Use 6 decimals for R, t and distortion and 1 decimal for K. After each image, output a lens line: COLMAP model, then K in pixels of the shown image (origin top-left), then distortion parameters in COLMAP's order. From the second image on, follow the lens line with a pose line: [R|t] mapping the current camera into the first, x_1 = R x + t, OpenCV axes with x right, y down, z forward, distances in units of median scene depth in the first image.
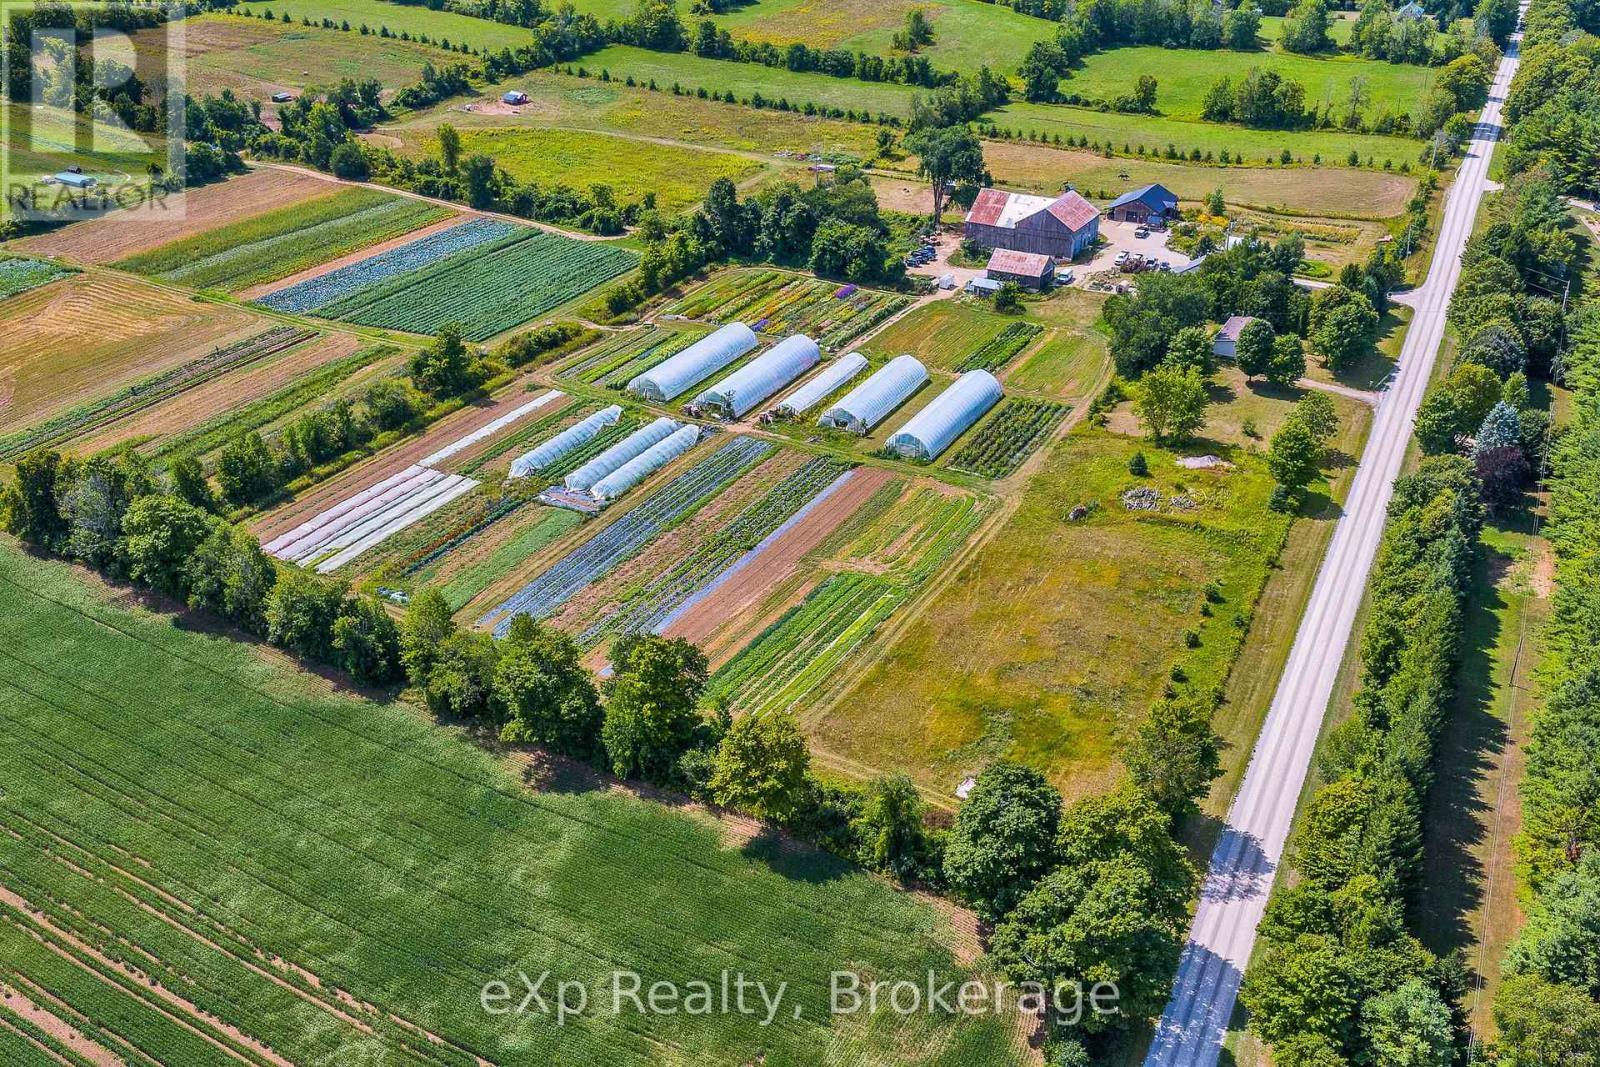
lens RADIAL K [[1582.3, 0, 800.0], [0, 1582.3, 533.5], [0, 0, 1]] dist [0.093951, -0.255443]
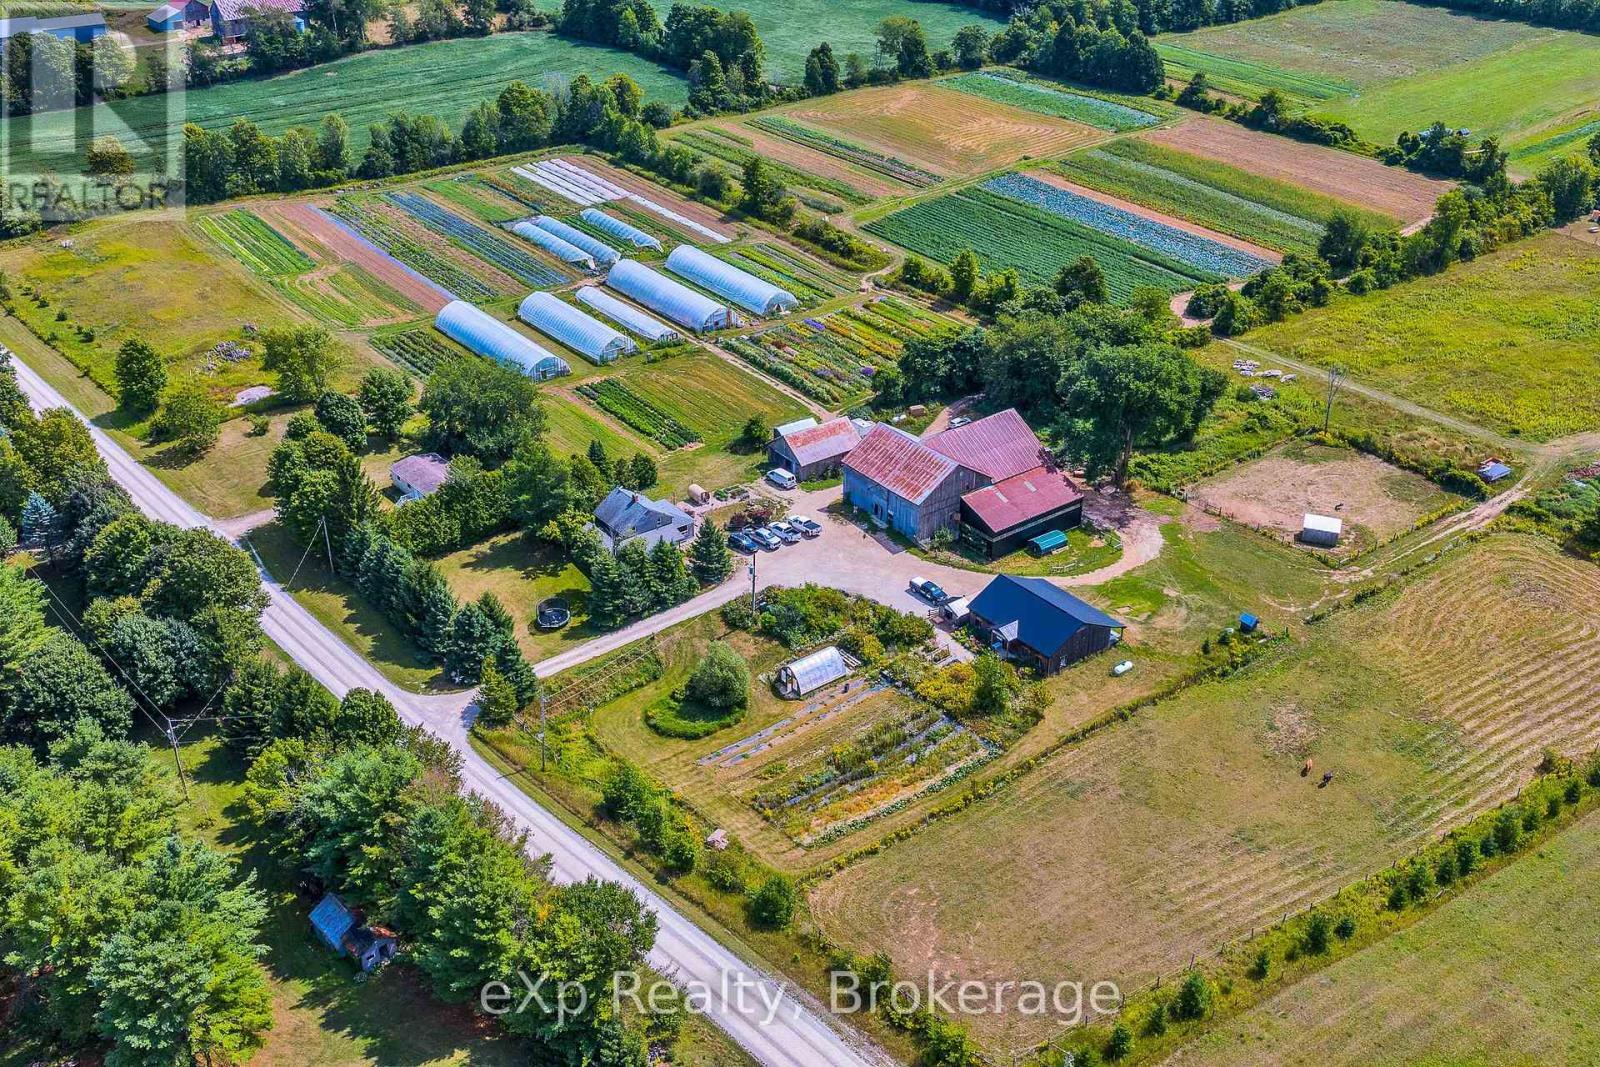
lens RADIAL K [[1582.3, 0, 800.0], [0, 1582.3, 533.5], [0, 0, 1]] dist [0.093951, -0.255443]
pose [[-0.407866, 0.439490, -0.800309, 0.867414], [-0.425349, 0.684146, 0.592472, -0.665007], [0.807913, 0.582060, -0.092104, 1.284580]]
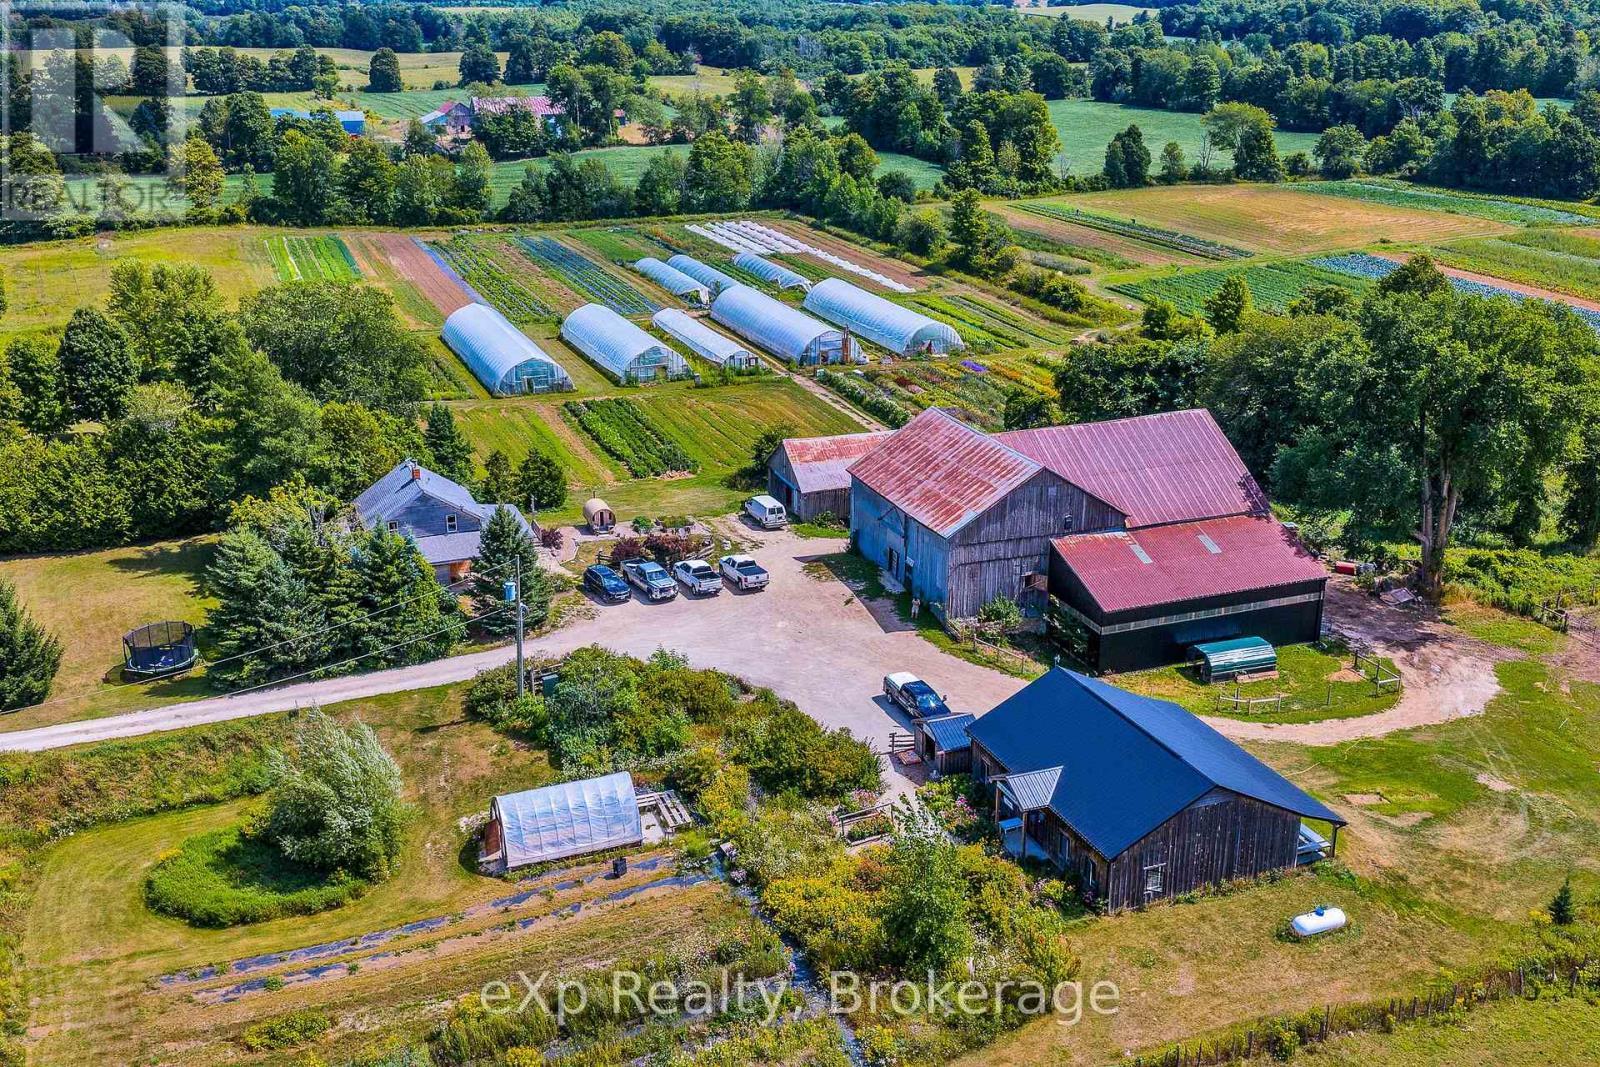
lens RADIAL K [[1582.3, 0, 800.0], [0, 1582.3, 533.5], [0, 0, 1]] dist [0.093951, -0.255443]
pose [[-0.641105, 0.242563, -0.728113, 0.520731], [-0.361208, 0.741718, 0.565140, -0.445258], [0.677136, 0.625314, -0.387903, 1.370740]]
